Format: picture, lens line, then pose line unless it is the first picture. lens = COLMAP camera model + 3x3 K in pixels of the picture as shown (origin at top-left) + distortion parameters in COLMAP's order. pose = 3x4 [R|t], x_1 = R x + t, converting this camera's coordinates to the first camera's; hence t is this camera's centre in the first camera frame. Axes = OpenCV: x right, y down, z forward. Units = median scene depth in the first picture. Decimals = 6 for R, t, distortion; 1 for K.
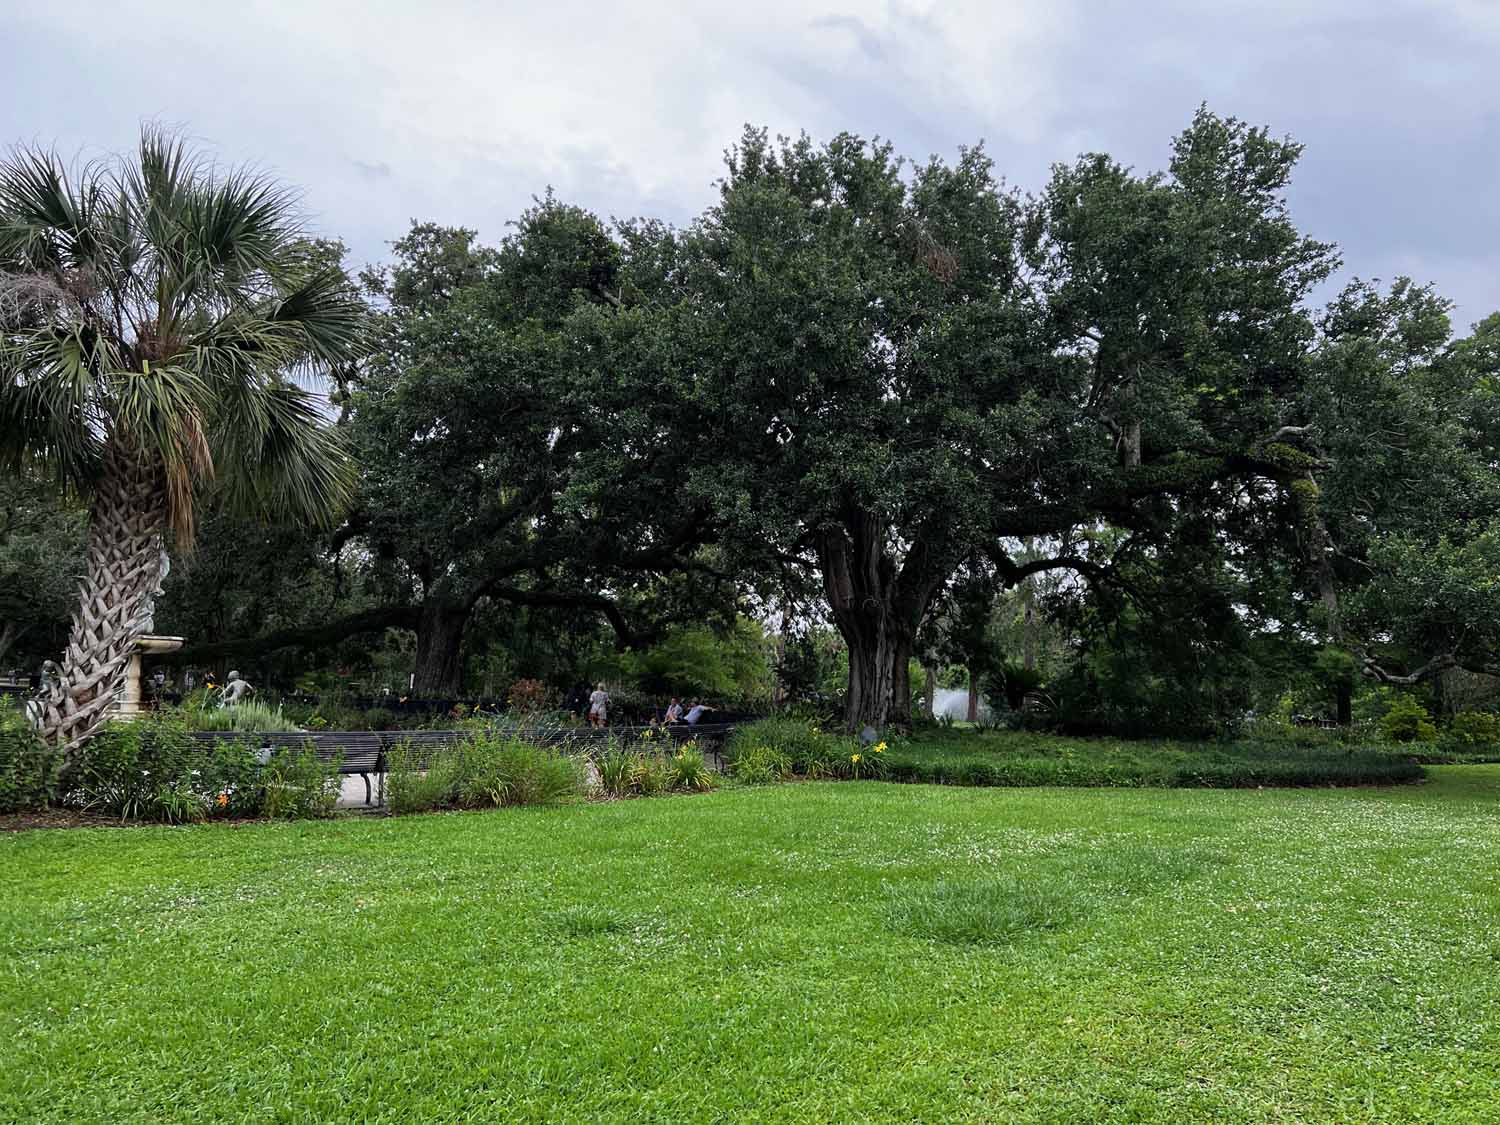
lens RADIAL K [[1116.0, 0, 751.6], [0, 1116.0, 547.3], [0, 0, 1]] dist [-0.011677, -0.005095]
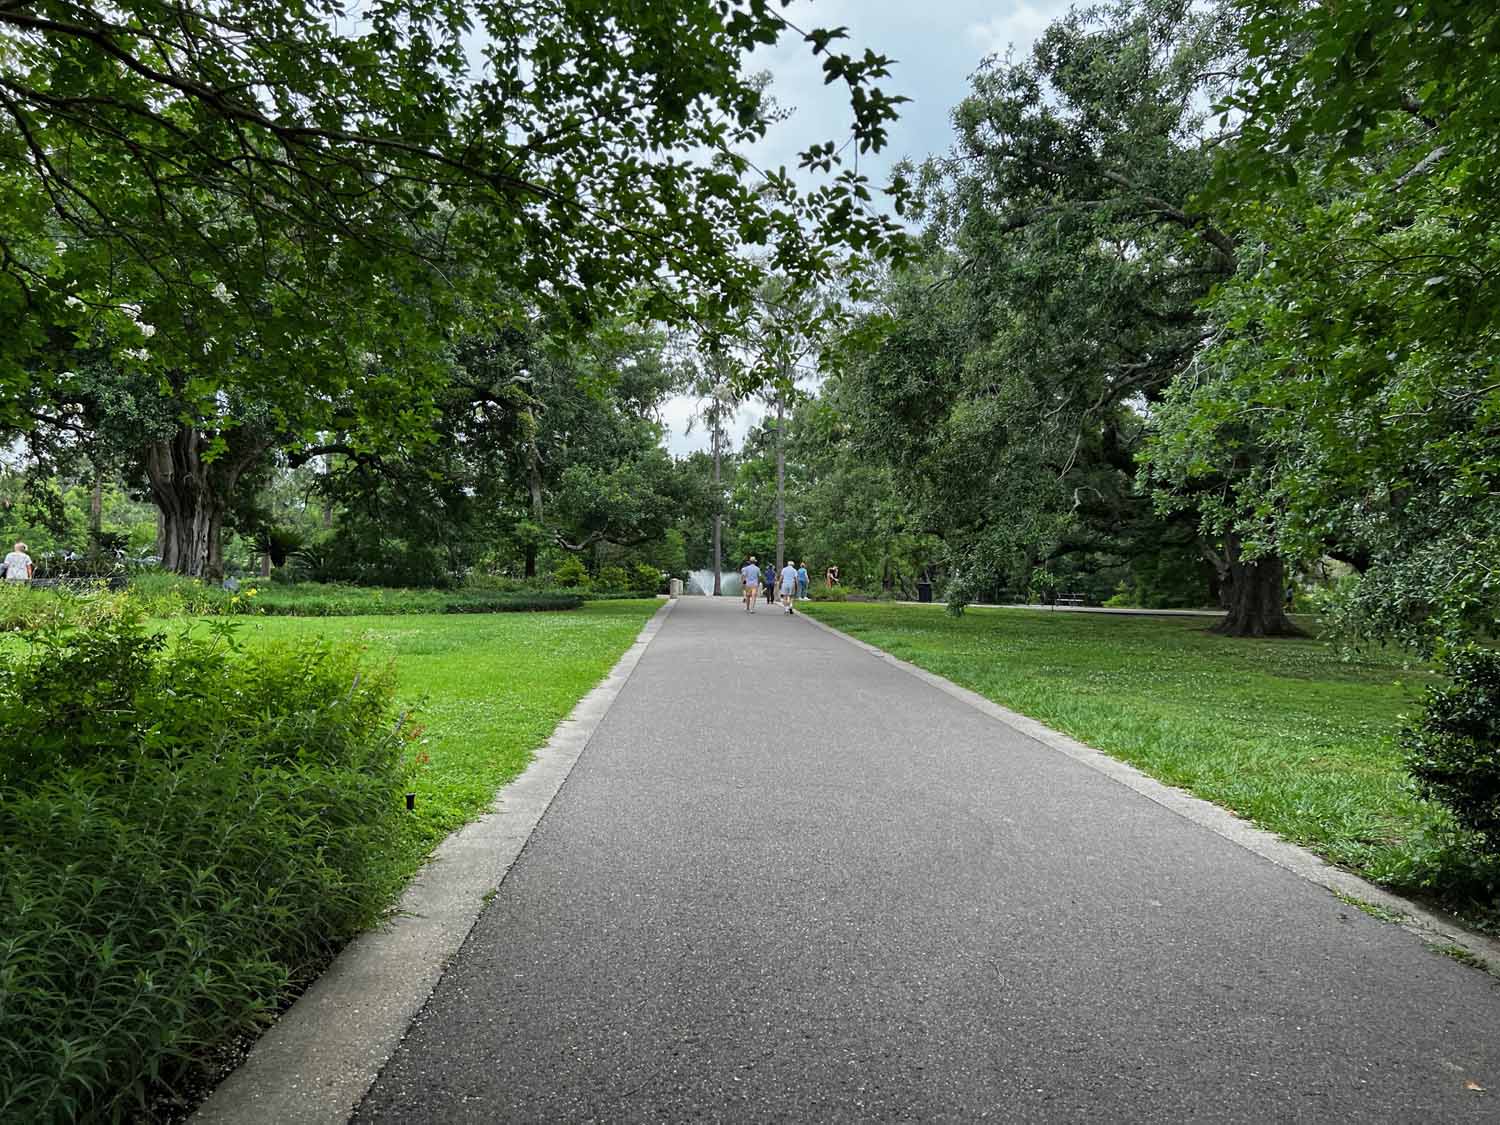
lens RADIAL K [[1116.0, 0, 752.1], [0, 1116.0, 561.2], [0, 0, 1]] dist [-0.011677, -0.005095]
pose [[0.769147, -0.000902, 0.639071, -0.187790], [-0.088030, 0.990317, 0.107345, -0.042981], [-0.632980, -0.138821, 0.761620, -0.300191]]
